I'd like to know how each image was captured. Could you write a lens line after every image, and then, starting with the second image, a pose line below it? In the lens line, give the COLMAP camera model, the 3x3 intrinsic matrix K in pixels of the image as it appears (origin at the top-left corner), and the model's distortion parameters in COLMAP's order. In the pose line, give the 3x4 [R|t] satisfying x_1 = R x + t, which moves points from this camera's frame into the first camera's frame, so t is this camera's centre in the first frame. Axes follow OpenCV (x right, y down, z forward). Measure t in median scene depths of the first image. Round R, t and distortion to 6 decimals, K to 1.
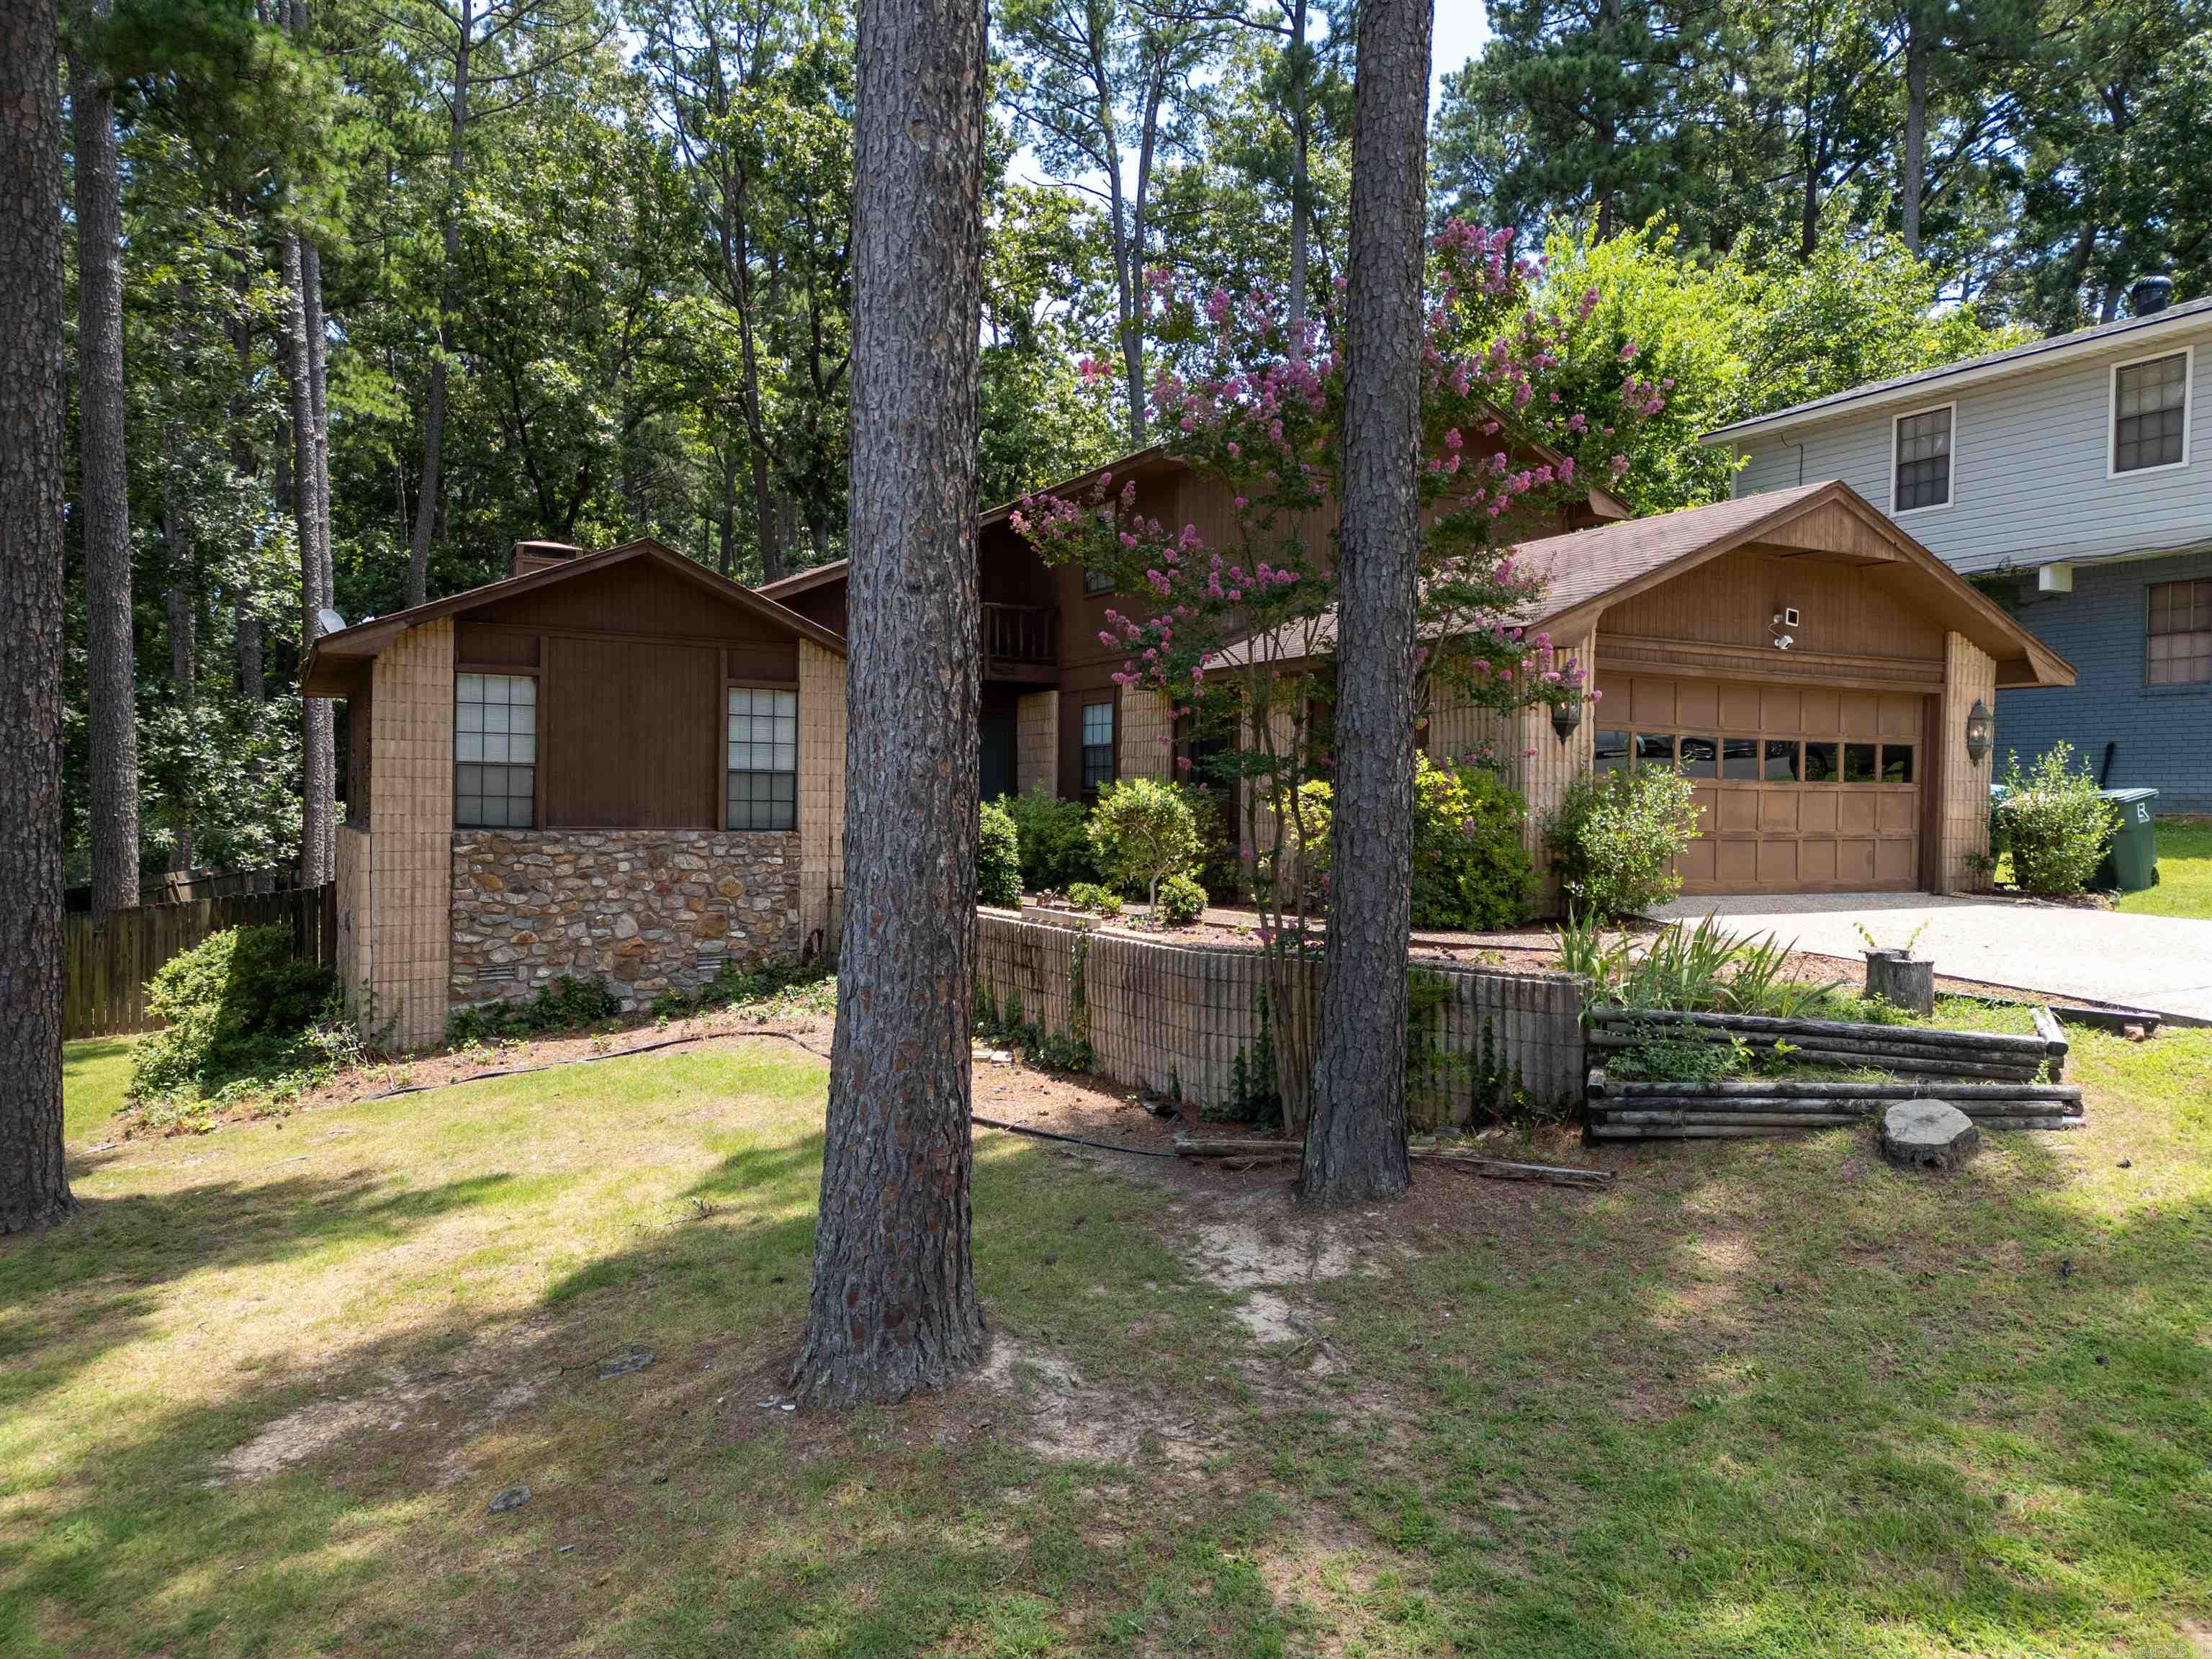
lens RADIAL K [[1531.3, 0, 1106.0], [0, 1531.3, 829.5], [0, 0, 1]] dist [0.055225, -0.002362]
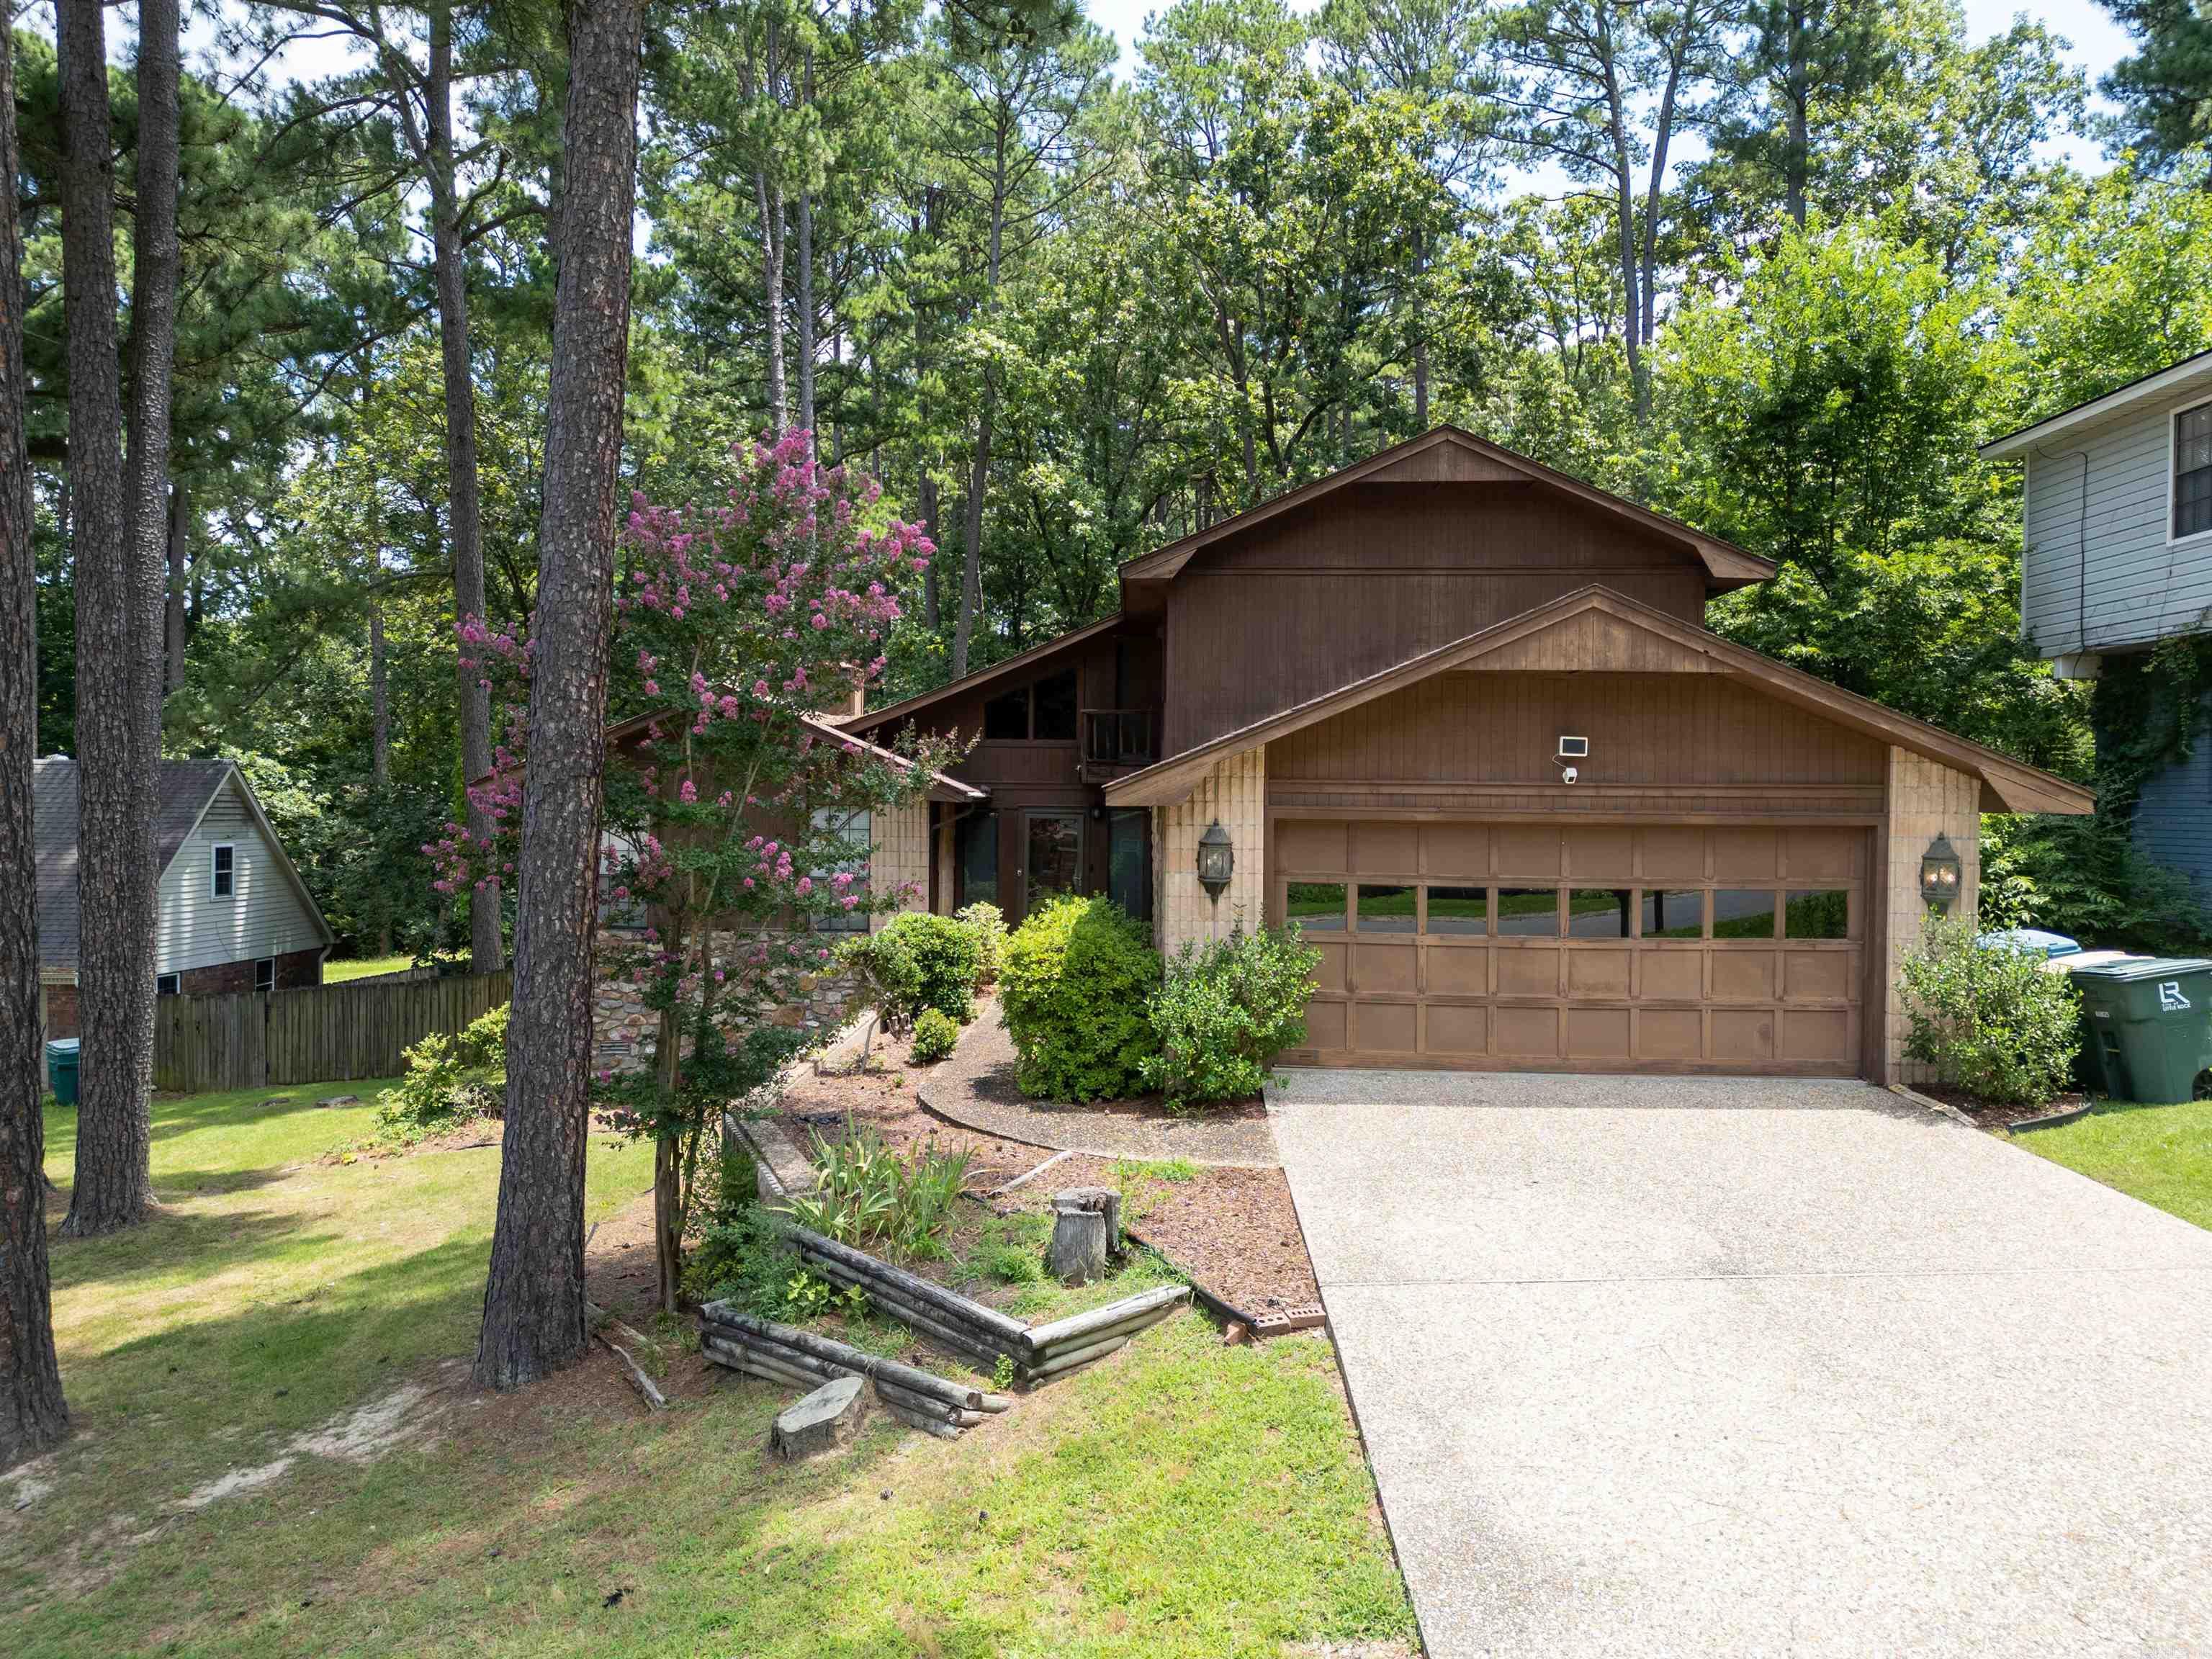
lens RADIAL K [[1541.1, 0, 1098.8], [0, 1541.1, 822.0], [0, 0, 1]] dist [0.060051, -0.035972]
pose [[0.871515, -0.001503, -0.490367, 0.532973], [-0.005308, 0.999908, -0.012499, -0.071147], [0.490341, 0.013496, 0.871426, 0.122475]]
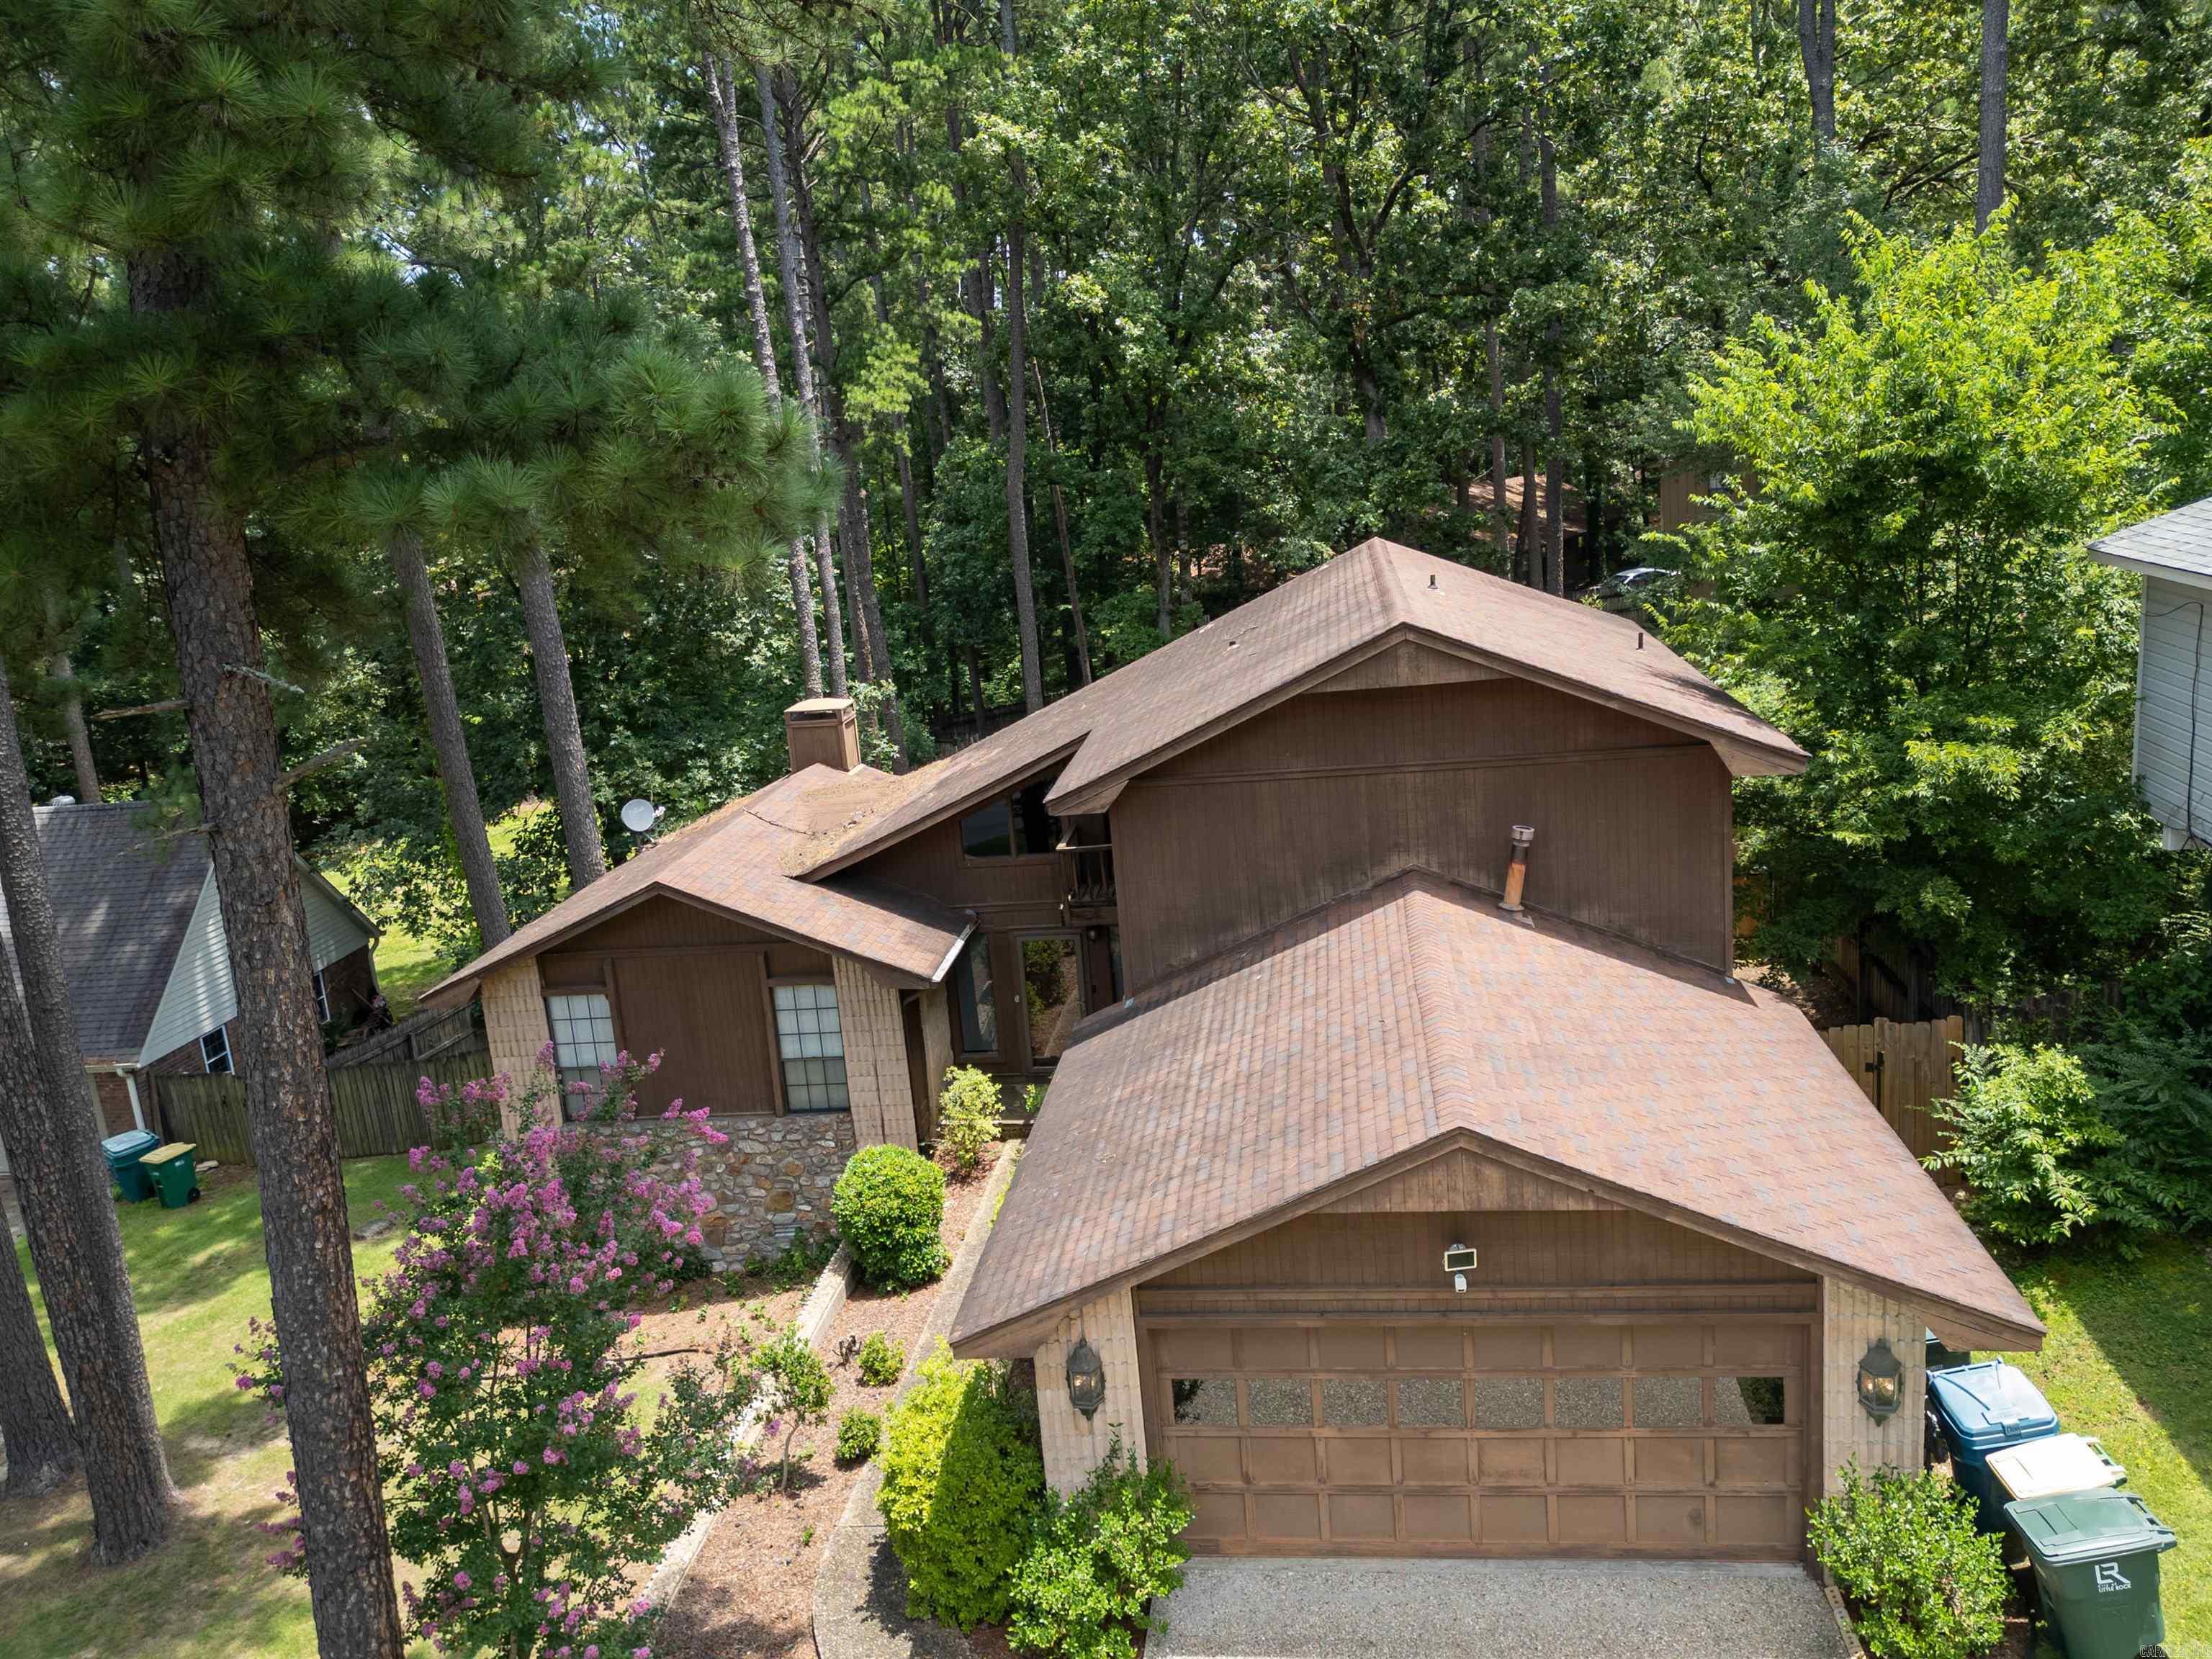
lens RADIAL K [[1732.5, 0, 1095.9], [0, 1732.5, 823.7], [0, 0, 1]] dist [0.066299, -0.049701]
pose [[0.814172, 0.046448, -0.578763, 0.661751], [0.089130, 0.974983, 0.203629, -0.453084], [0.573743, -0.217374, 0.789663, 0.228206]]
